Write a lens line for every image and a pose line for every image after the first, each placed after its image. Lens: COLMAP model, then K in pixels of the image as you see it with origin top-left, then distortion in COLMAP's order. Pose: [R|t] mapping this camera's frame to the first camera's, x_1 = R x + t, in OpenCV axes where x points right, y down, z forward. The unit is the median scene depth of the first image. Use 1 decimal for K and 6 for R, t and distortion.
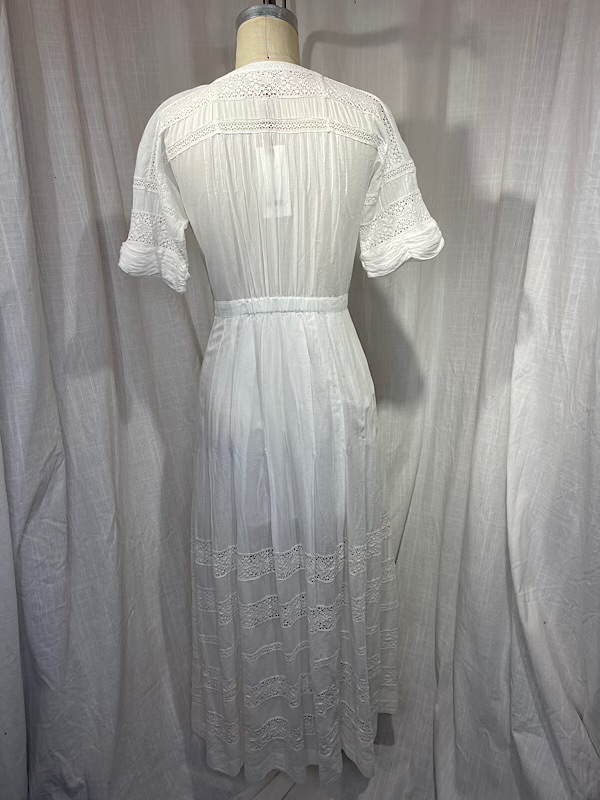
lens RADIAL K [[623.4, 0, 285.2], [0, 623.4, 400.6], [0, 0, 1]] dist [0.042005, -0.086445]
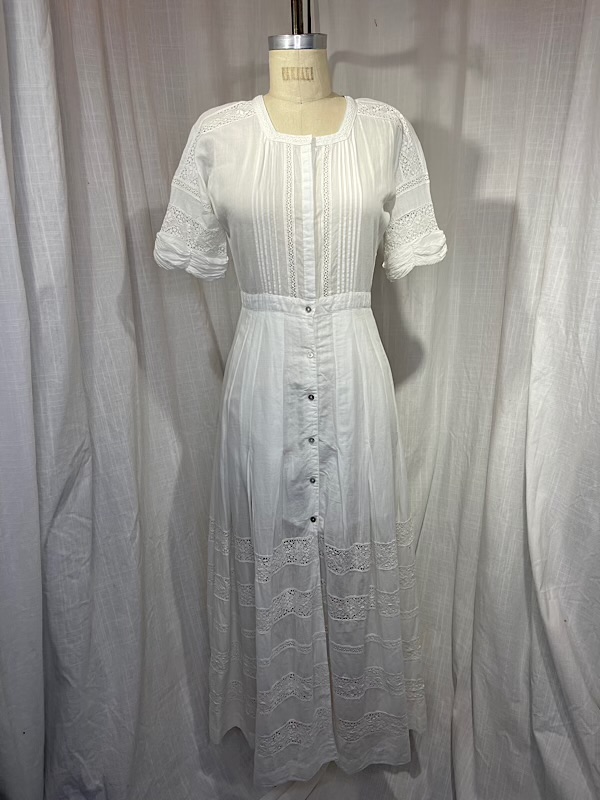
lens RADIAL K [[623.4, 0, 290.7], [0, 623.4, 395.0], [0, 0, 1]] dist [0.042005, -0.086445]
pose [[0.999785, 0.010691, 0.017777, -0.045870], [-0.009754, 0.998599, -0.052002, 0.041855], [-0.018308, 0.051817, 0.998489, -0.019122]]
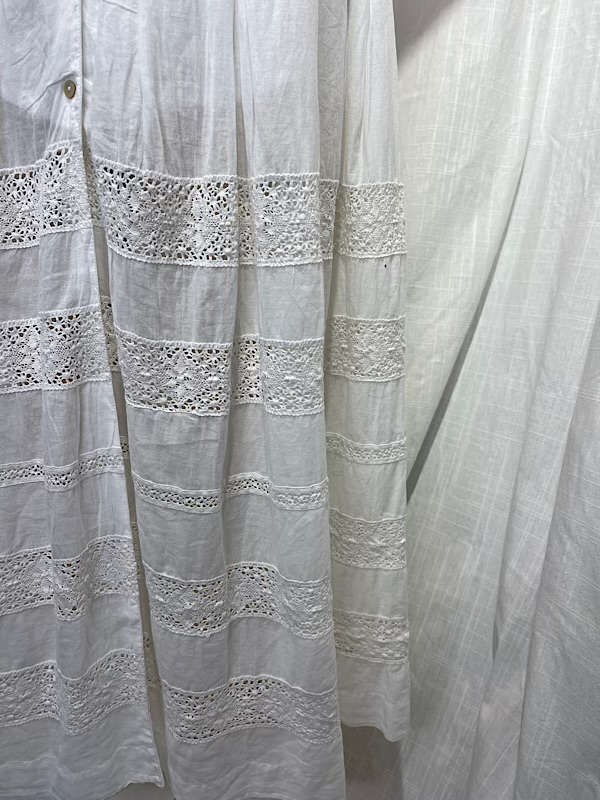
lens RADIAL K [[623.4, 0, 293.2], [0, 623.4, 416.8], [0, 0, 1]] dist [0.042005, -0.086445]
pose [[0.982987, 0.108074, -0.148514, 0.160953], [-0.103992, 0.993962, 0.035001, 0.296223], [0.151400, -0.018961, 0.988291, 0.571747]]
